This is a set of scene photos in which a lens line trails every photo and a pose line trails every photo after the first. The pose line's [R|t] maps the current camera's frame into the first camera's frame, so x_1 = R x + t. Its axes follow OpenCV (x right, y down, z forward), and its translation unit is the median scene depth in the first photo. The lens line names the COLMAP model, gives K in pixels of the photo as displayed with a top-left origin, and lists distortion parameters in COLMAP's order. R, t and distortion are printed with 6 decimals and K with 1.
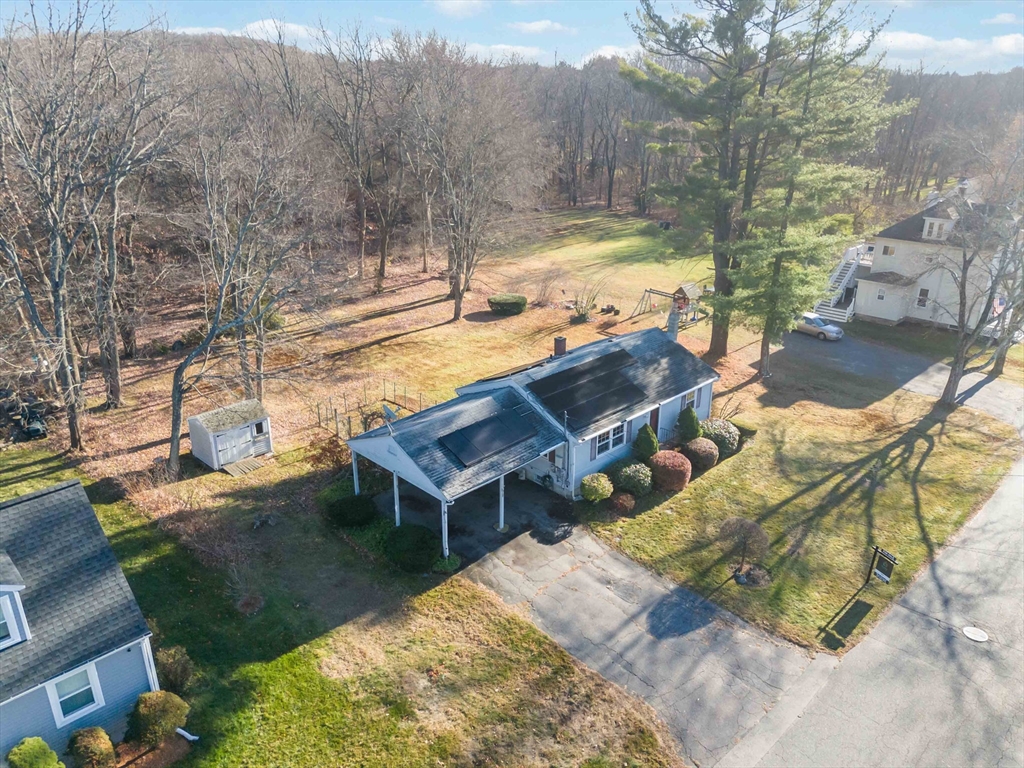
lens RADIAL K [[755.5, 0, 513.7], [0, 755.5, 380.1], [0, 0, 1]] dist [0.064864, -0.049737]
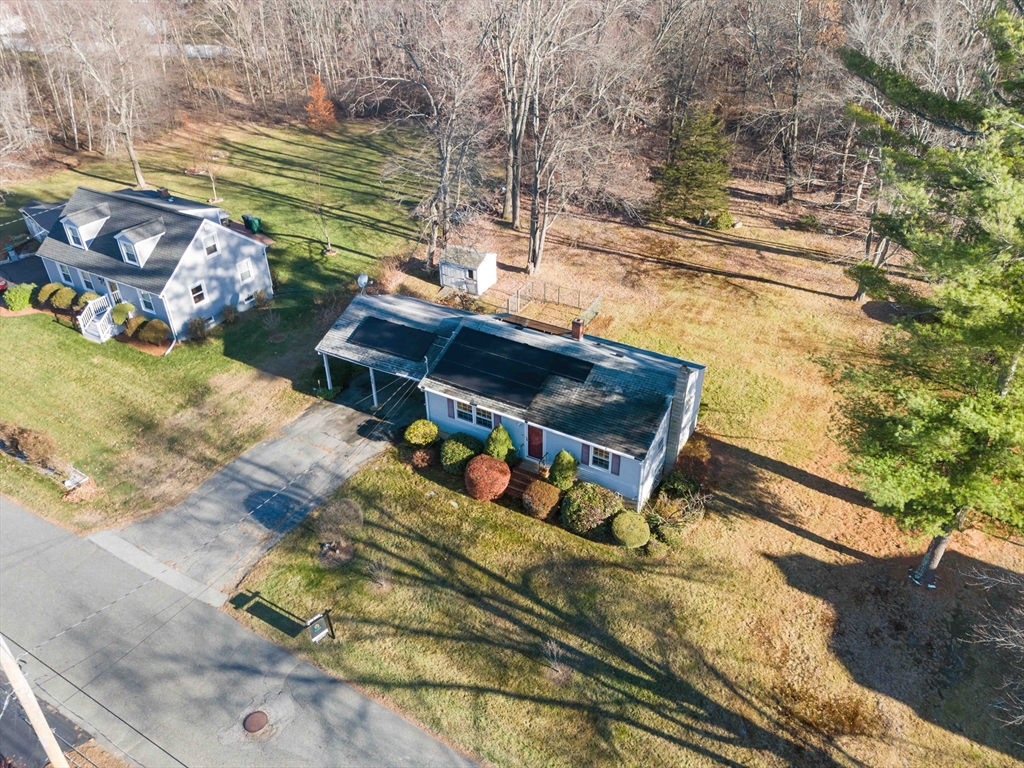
lens RADIAL K [[755.5, 0, 507.2], [0, 755.5, 362.2], [0, 0, 1]] dist [0.064864, -0.049737]
pose [[0.266041, 0.508982, -0.818633, 0.968247], [-0.340500, 0.844112, 0.414168, -0.431672], [0.901821, 0.168559, 0.397877, 0.647451]]
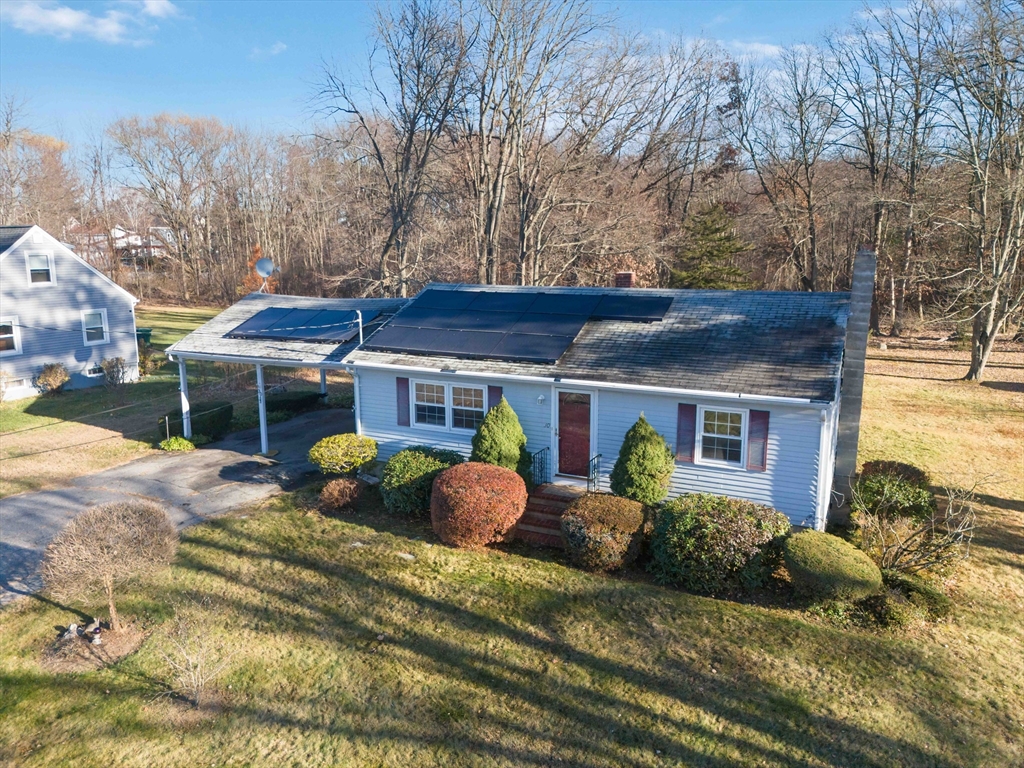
lens RADIAL K [[755.5, 0, 507.8], [0, 755.5, 378.4], [0, 0, 1]] dist [0.064864, -0.049737]
pose [[0.326948, 0.168767, -0.929851, 0.648467], [-0.343400, 0.937885, 0.049481, 0.020669], [0.880444, 0.303133, 0.364594, 0.869682]]
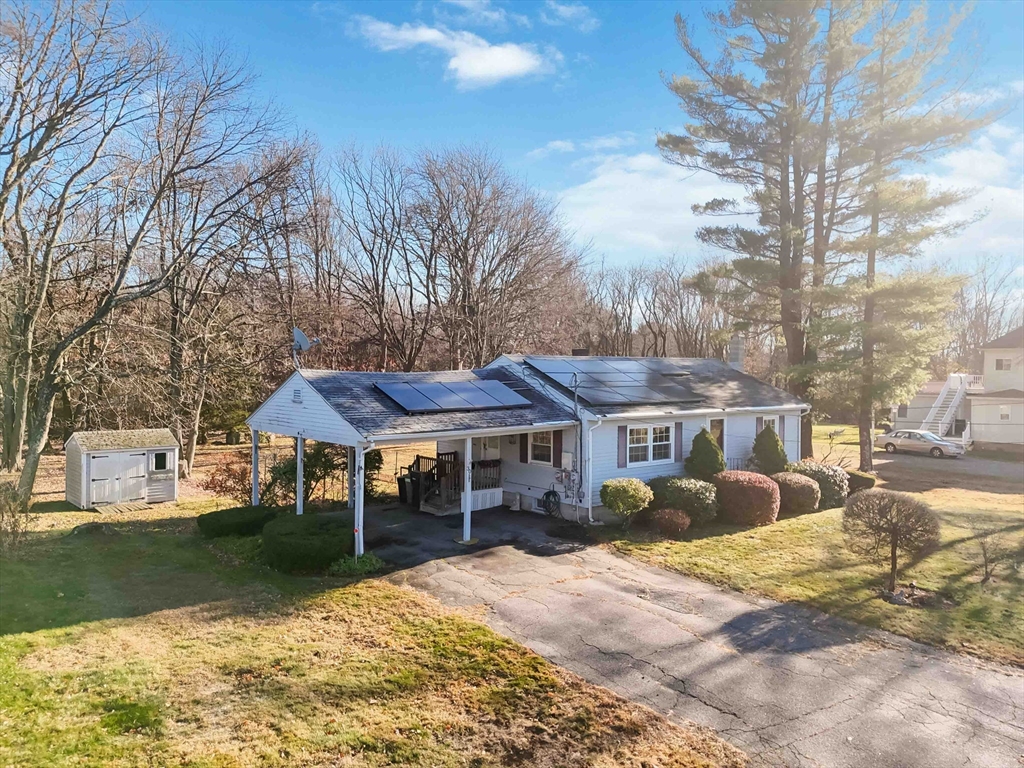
lens RADIAL K [[755.5, 0, 515.2], [0, 755.5, 381.5], [0, 0, 1]] dist [0.064864, -0.049737]
pose [[0.996986, 0.006950, -0.077274, 0.064540], [-0.033419, 0.937324, -0.346854, 0.268560], [0.070020, 0.348391, 0.934730, 0.370456]]
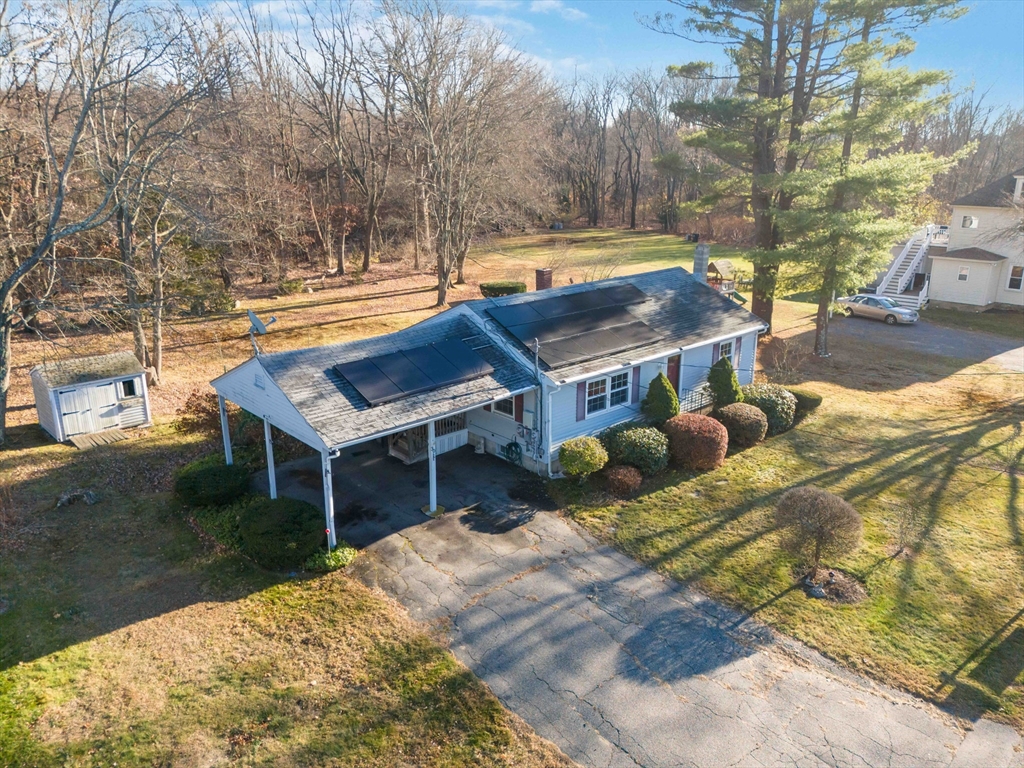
lens RADIAL K [[755.5, 0, 513.5], [0, 755.5, 378.5], [0, 0, 1]] dist [0.064864, -0.049737]
pose [[0.999120, 0.009445, -0.040872, 0.073699], [-0.012860, 0.996373, -0.084119, 0.128336], [0.039929, 0.084570, 0.995617, 0.328355]]
